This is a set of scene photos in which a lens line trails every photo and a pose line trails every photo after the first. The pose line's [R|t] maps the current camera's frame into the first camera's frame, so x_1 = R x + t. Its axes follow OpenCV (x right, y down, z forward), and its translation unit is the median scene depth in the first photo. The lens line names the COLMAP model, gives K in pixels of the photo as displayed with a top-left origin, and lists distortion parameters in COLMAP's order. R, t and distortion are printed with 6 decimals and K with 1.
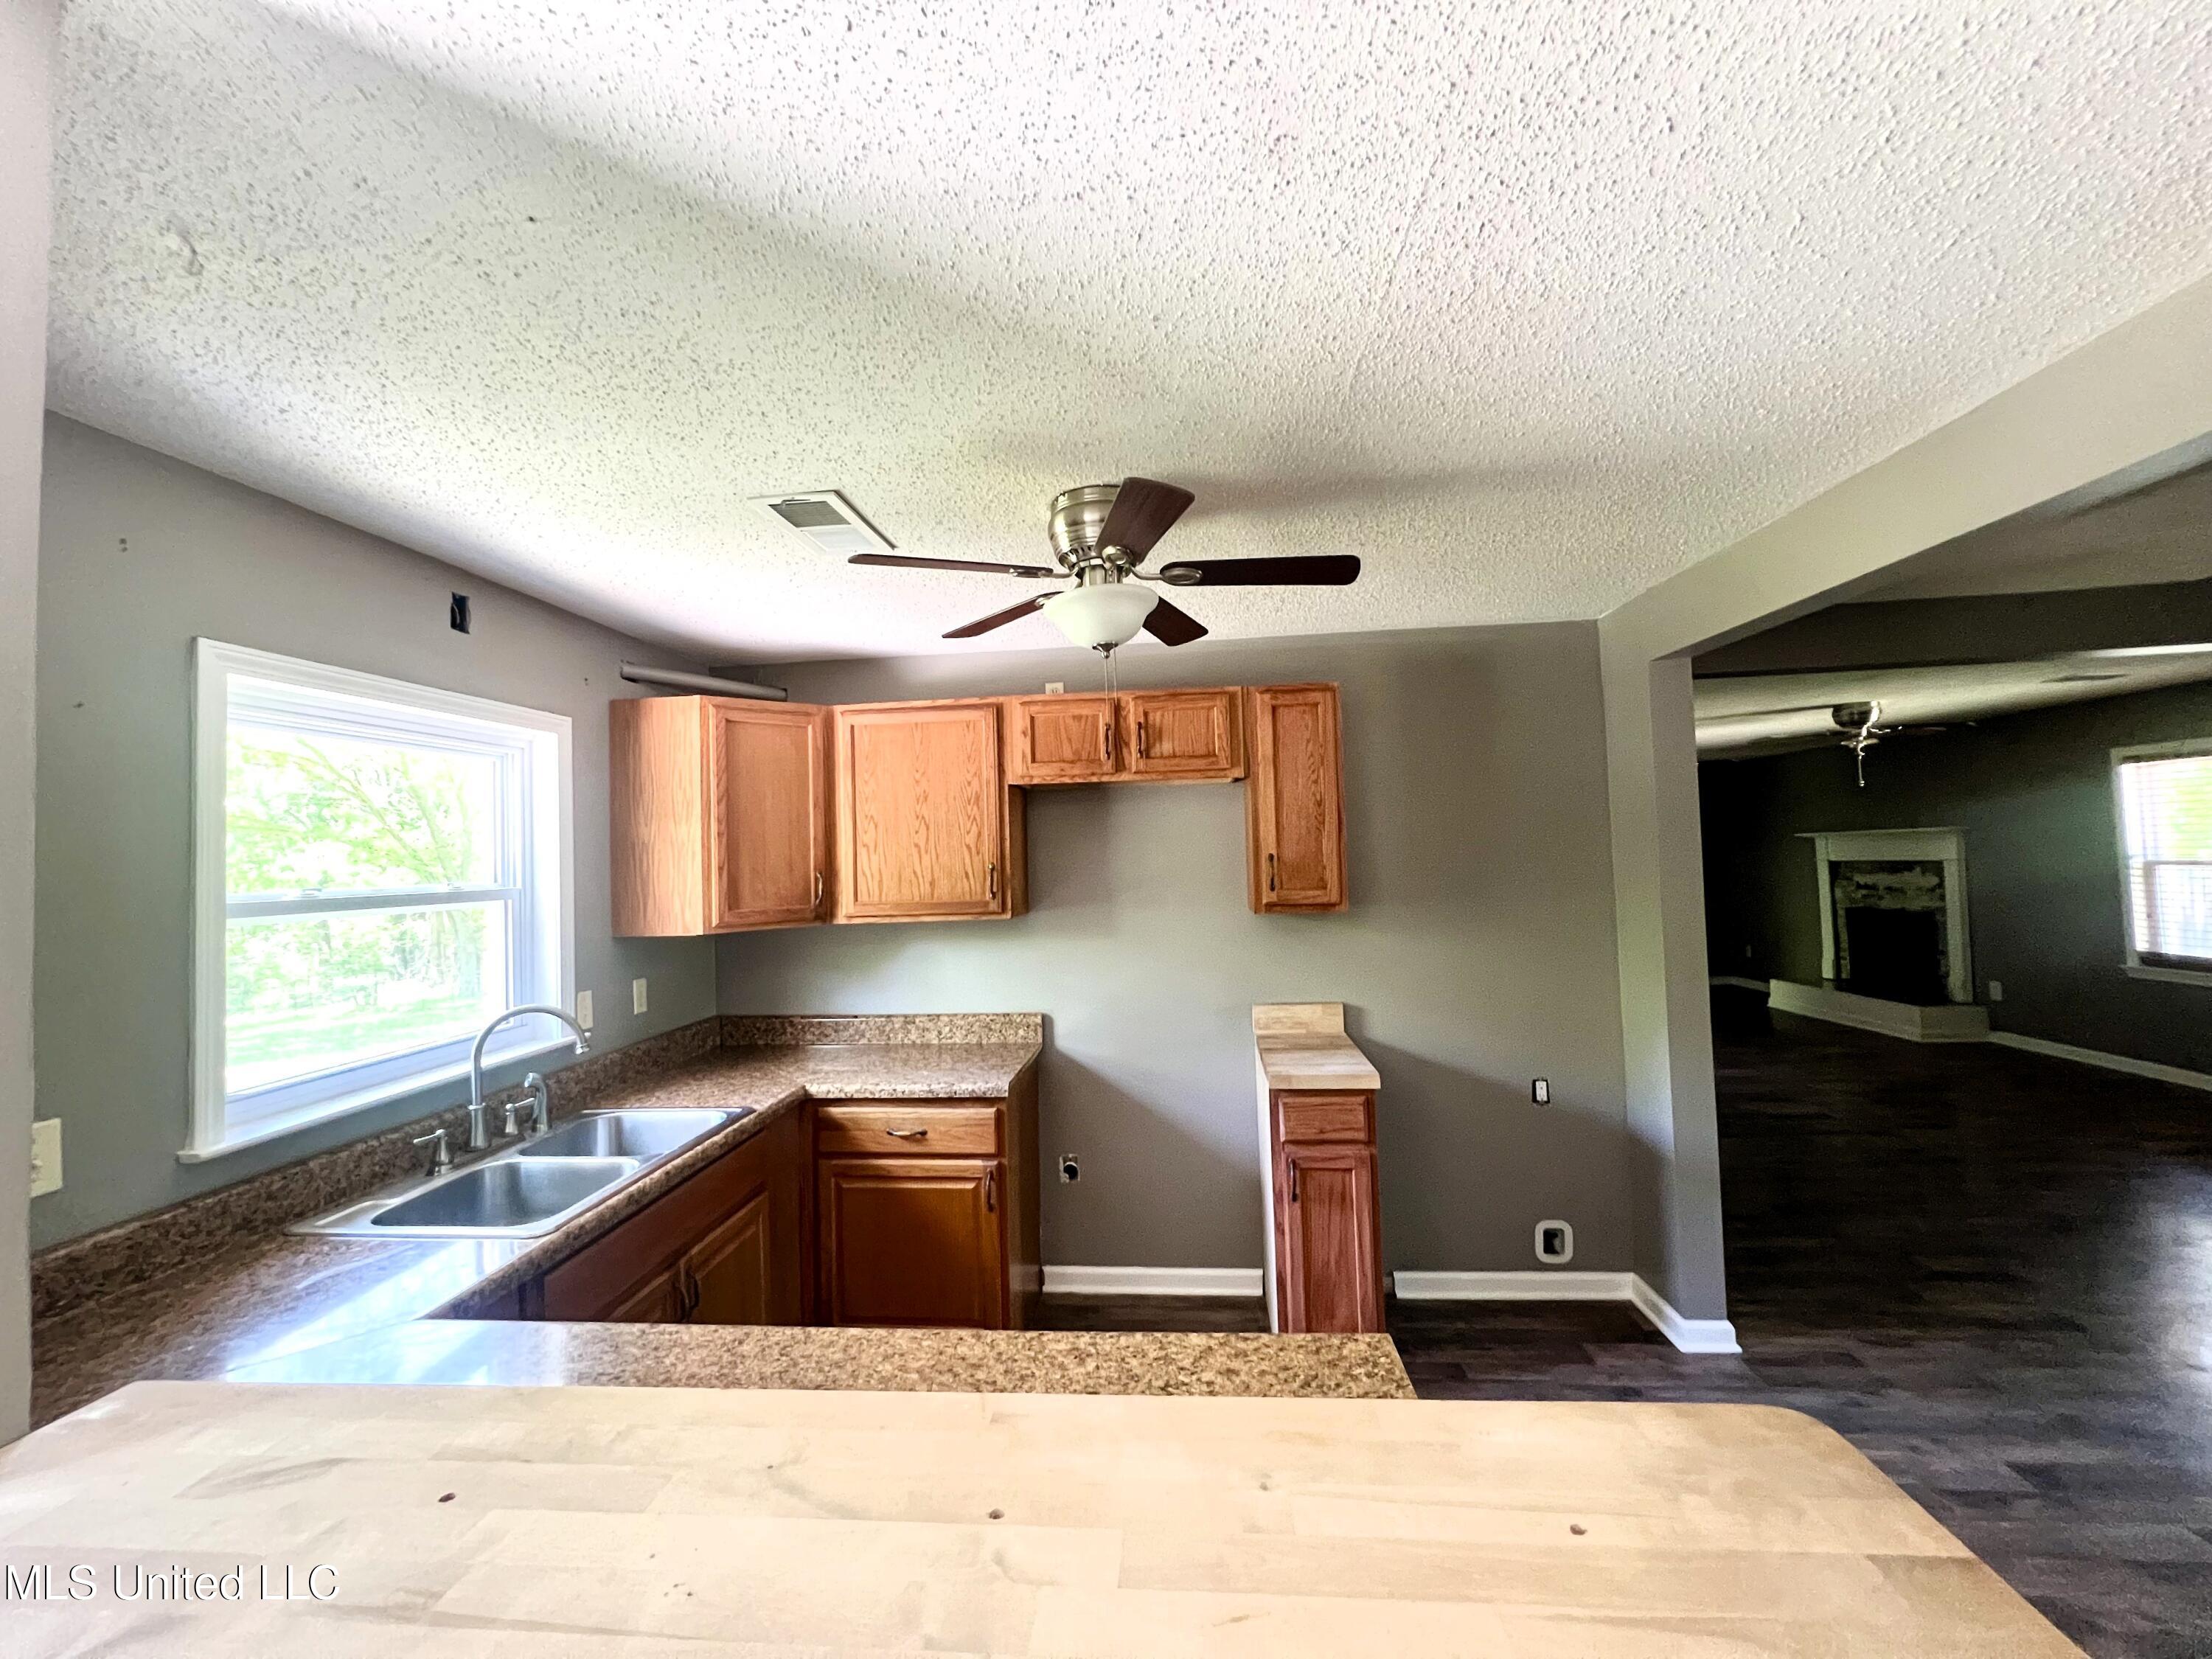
lens RADIAL K [[889.7, 0, 1100.5], [0, 889.7, 829.5], [0, 0, 1]] dist [0.001752, 0.000453]
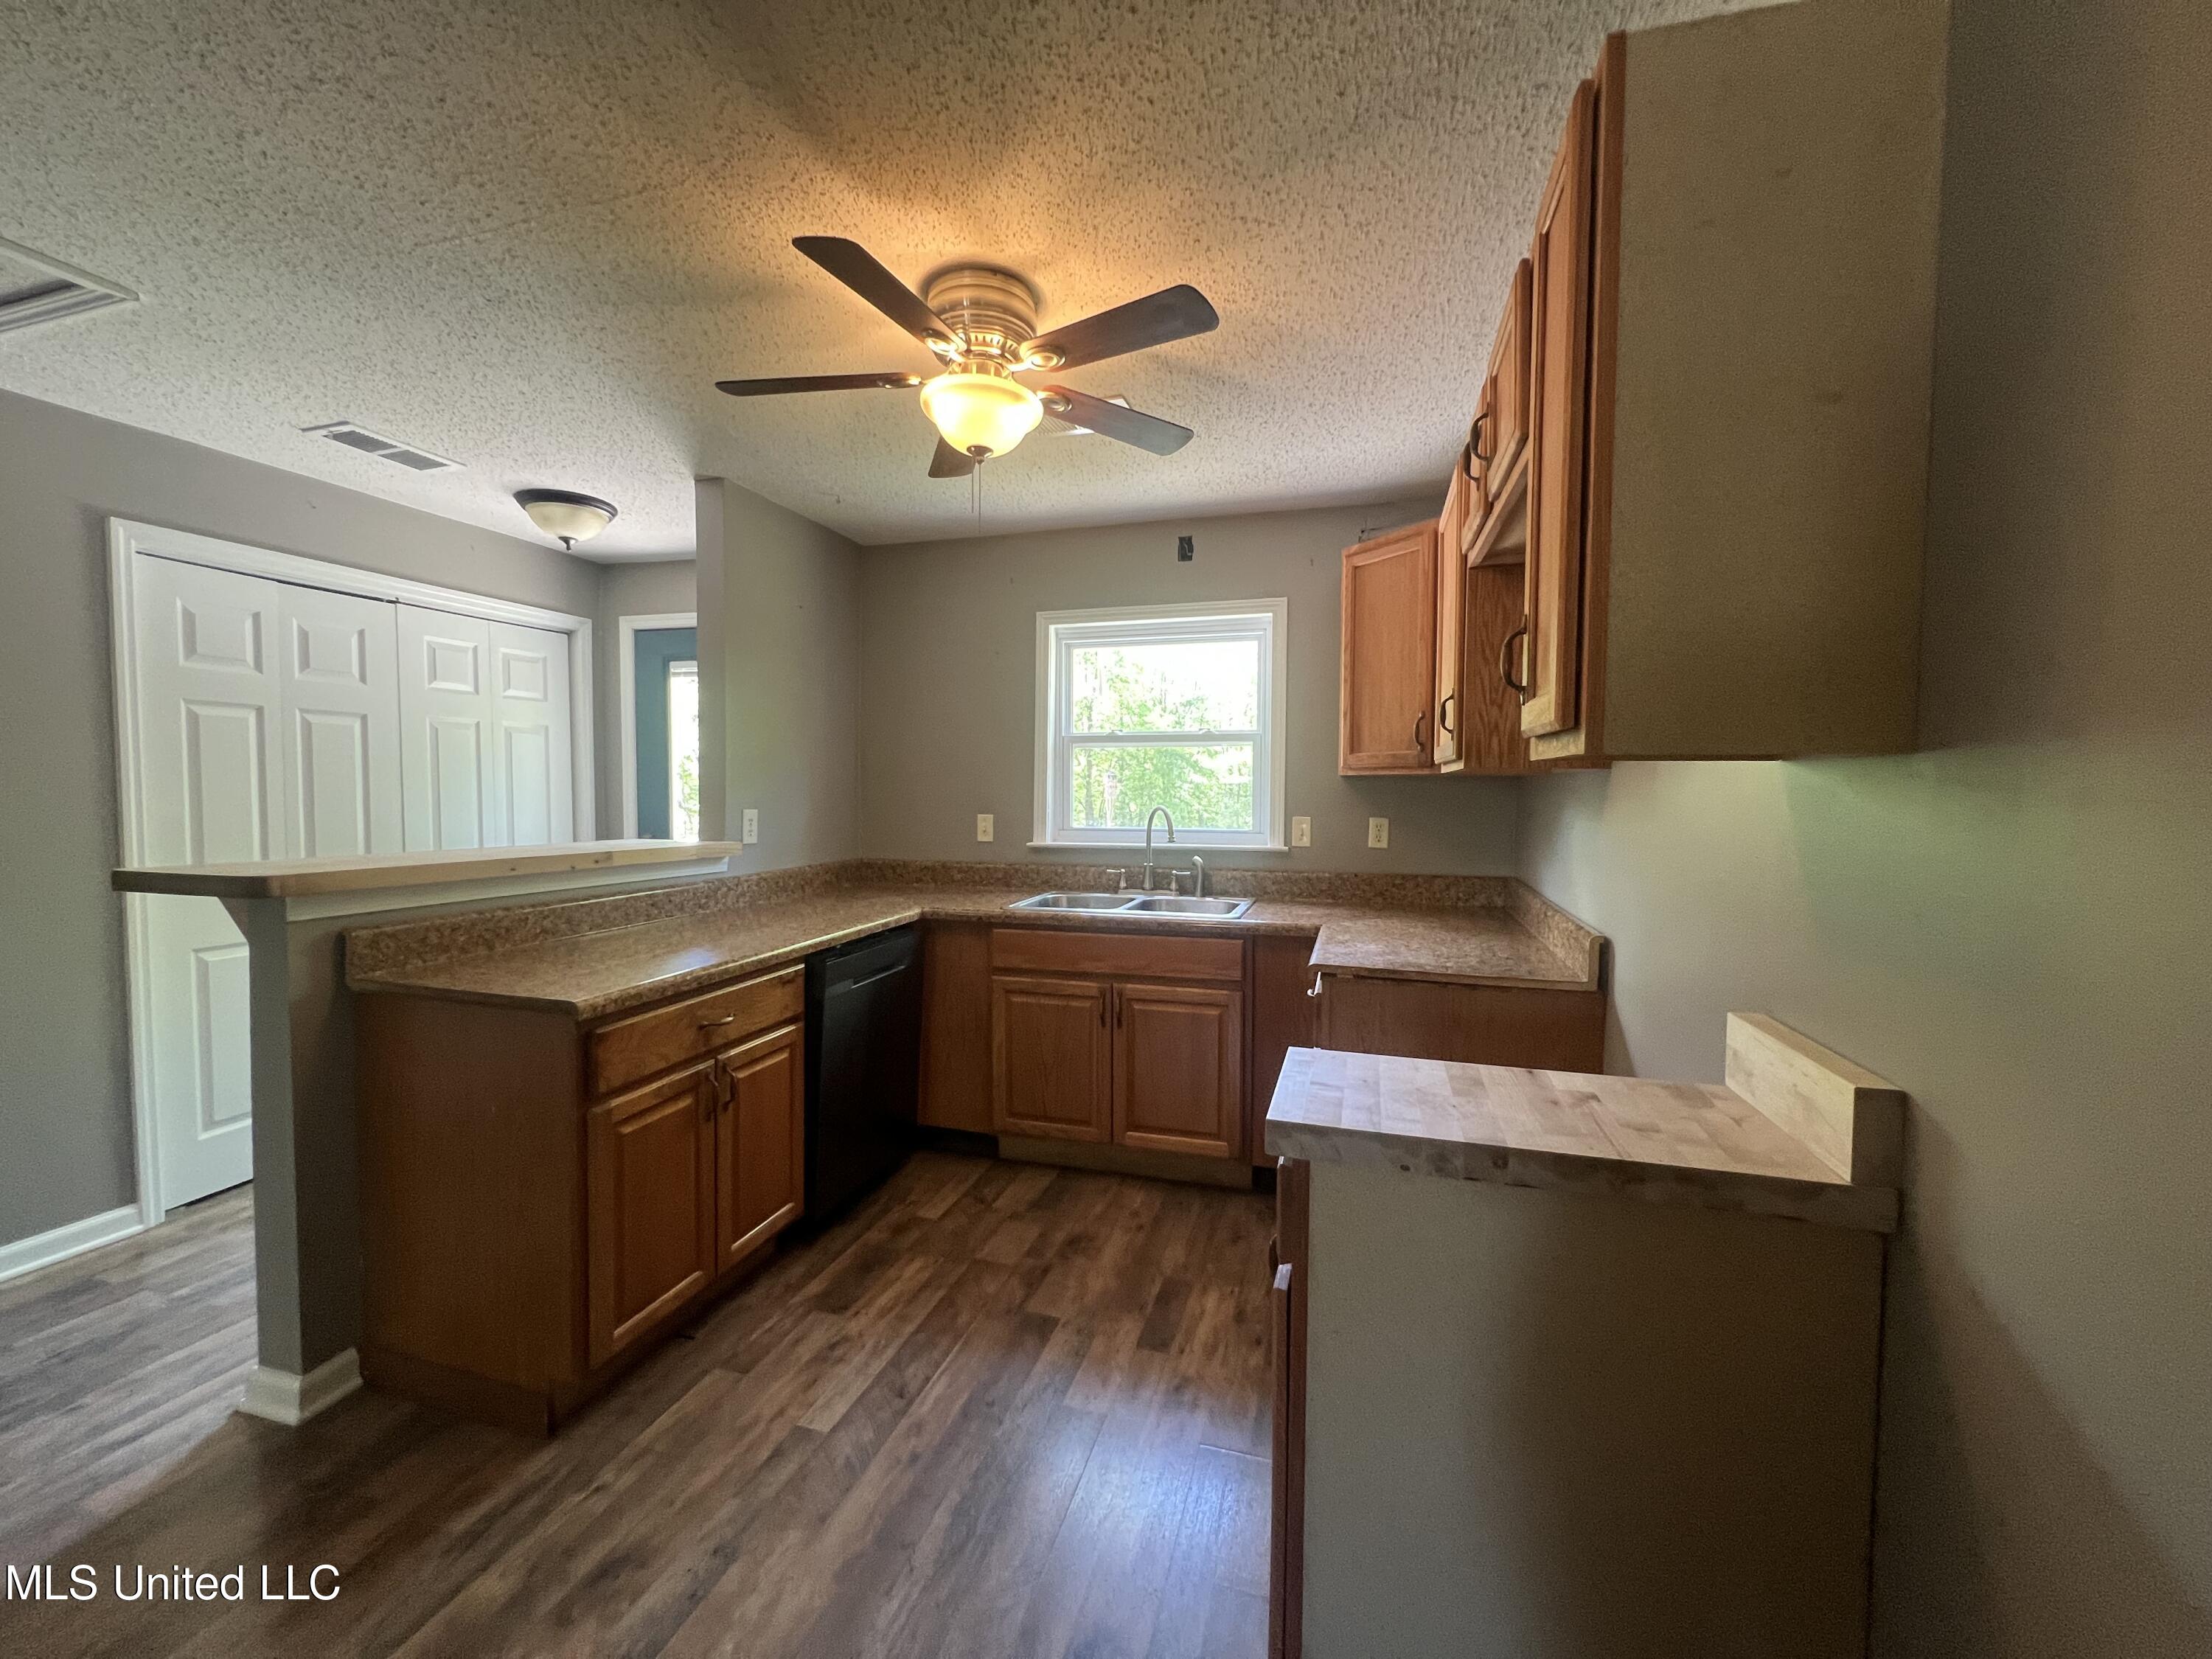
lens RADIAL K [[889.7, 0, 1096.8], [0, 889.7, 827.8], [0, 0, 1]] dist [0.001752, 0.000453]
pose [[-0.191660, 0.075931, -0.978520, 0.640965], [0.032345, 0.996950, 0.071026, 0.091222], [0.980928, -0.018038, -0.193531, 0.877383]]
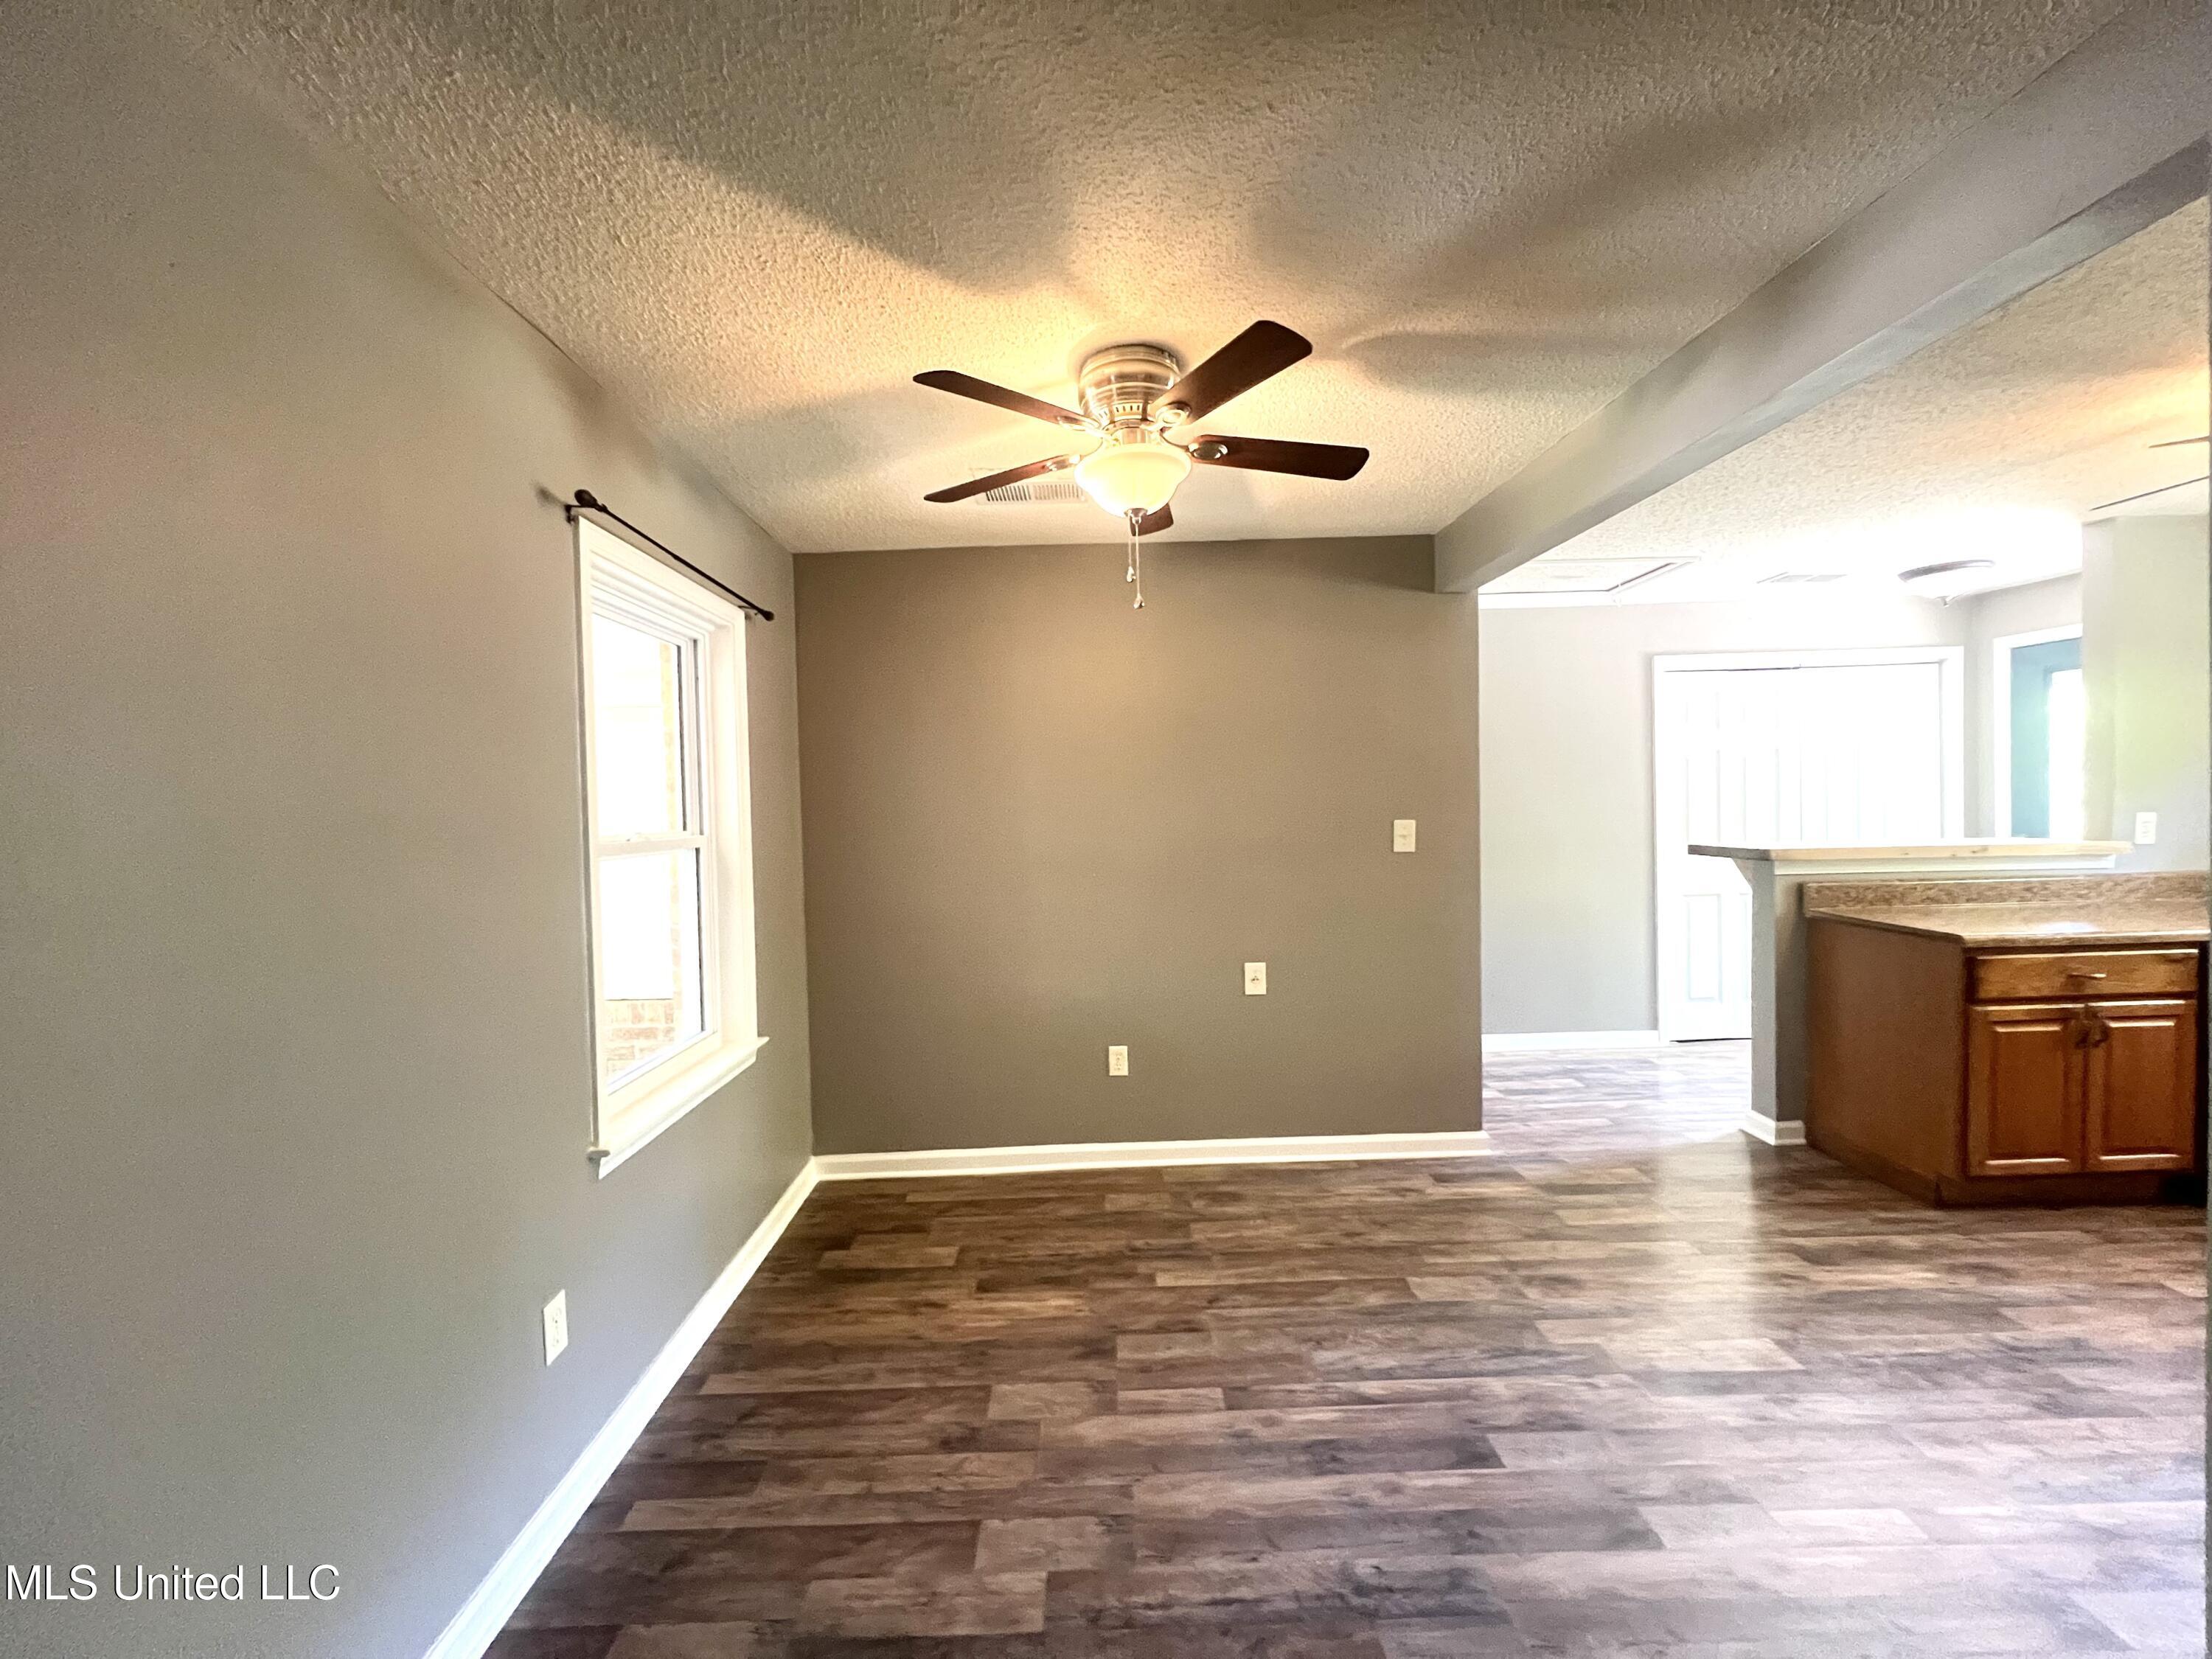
lens RADIAL K [[889.3, 0, 1101.8], [0, 889.3, 827.7], [0, 0, 1]] dist [-0.004737, 0.000652]
pose [[-0.992313, 0.063556, -0.106186, 1.134762], [0.064070, 0.997944, -0.001432, 0.067431], [0.105877, -0.008225, -0.994345, 1.257348]]
